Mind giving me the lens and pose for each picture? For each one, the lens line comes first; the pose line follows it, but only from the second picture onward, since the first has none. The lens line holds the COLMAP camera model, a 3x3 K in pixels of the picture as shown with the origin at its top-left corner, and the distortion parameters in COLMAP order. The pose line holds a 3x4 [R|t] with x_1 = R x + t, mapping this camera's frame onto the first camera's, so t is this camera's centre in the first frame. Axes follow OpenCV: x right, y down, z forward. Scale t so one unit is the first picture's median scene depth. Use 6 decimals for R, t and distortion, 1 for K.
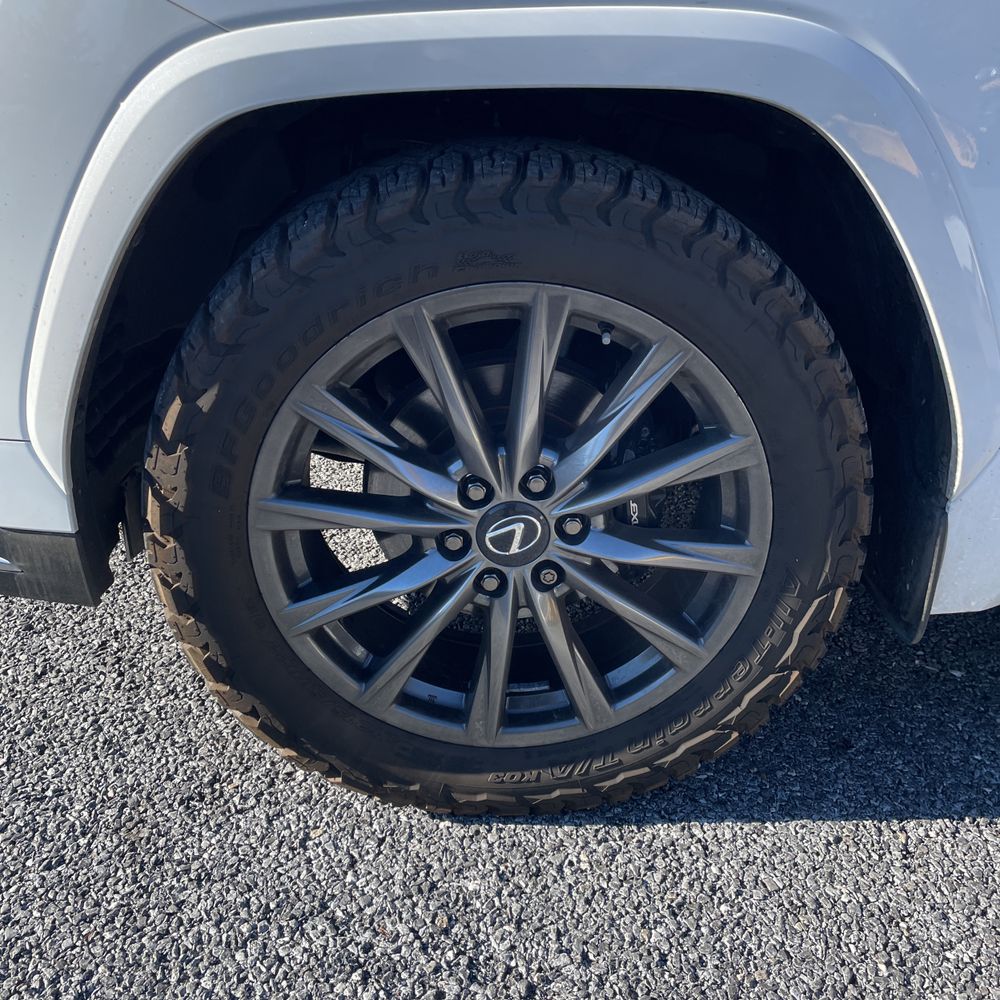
lens RADIAL K [[1027.0, 0, 496.7], [0, 1027.0, 481.6], [0, 0, 1]] dist [0.089165, -0.126034]
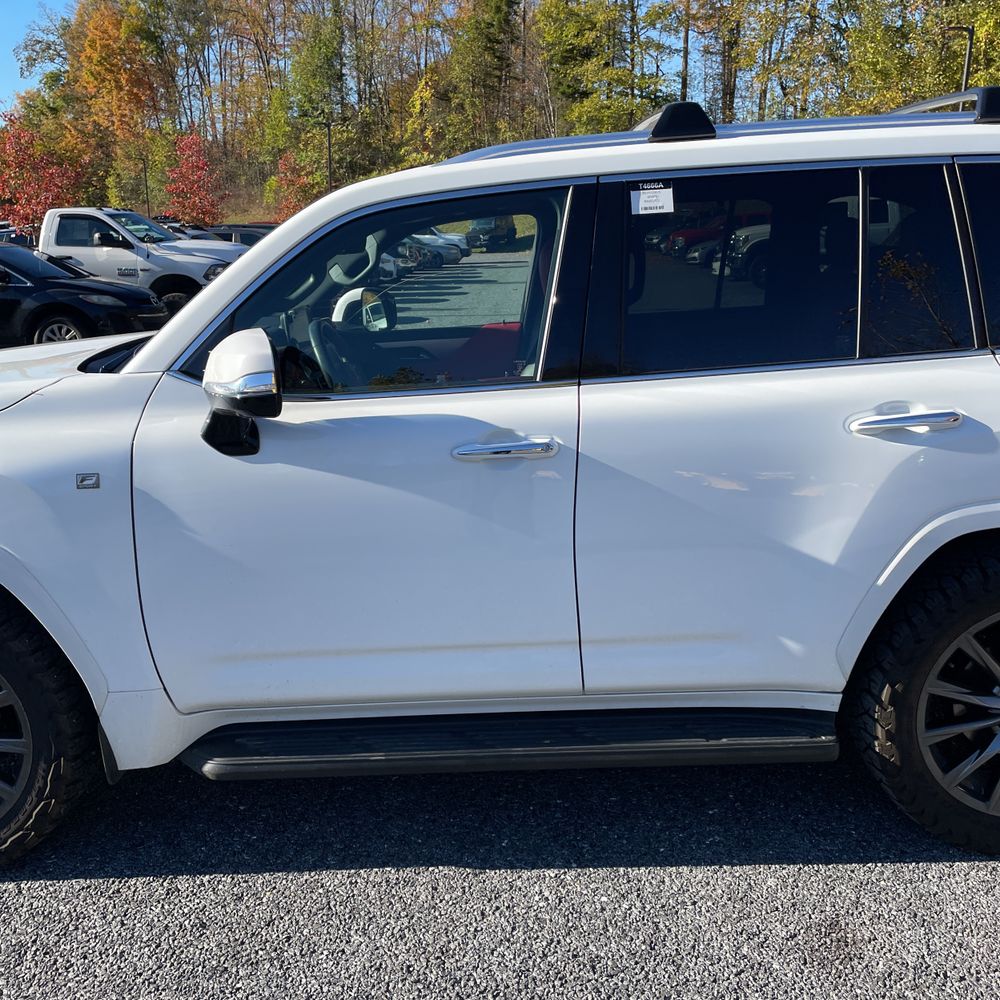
lens RADIAL K [[1027.0, 0, 496.7], [0, 1027.0, 481.6], [0, 0, 1]] dist [0.089165, -0.126034]
pose [[0.998027, -0.038026, -0.049965, 1.374700], [0.027742, 0.980923, -0.192405, -0.021355], [0.056329, 0.190639, 0.980043, -1.212450]]
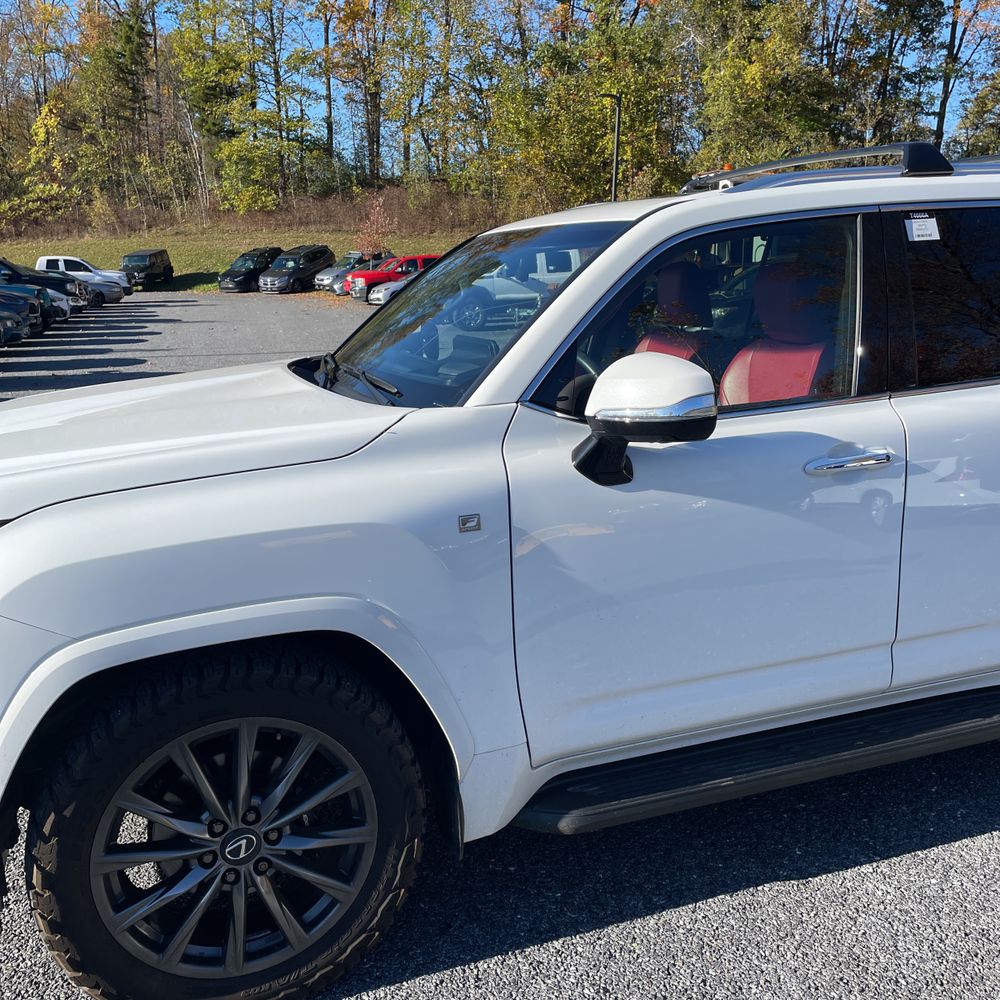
lens RADIAL K [[1027.0, 0, 496.7], [0, 1027.0, 481.6], [0, 0, 1]] dist [0.089165, -0.126034]
pose [[0.948025, -0.101569, 0.301548, -0.044126], [0.165786, 0.966560, -0.195645, -0.139408], [-0.271593, 0.235469, 0.933162, -1.011195]]
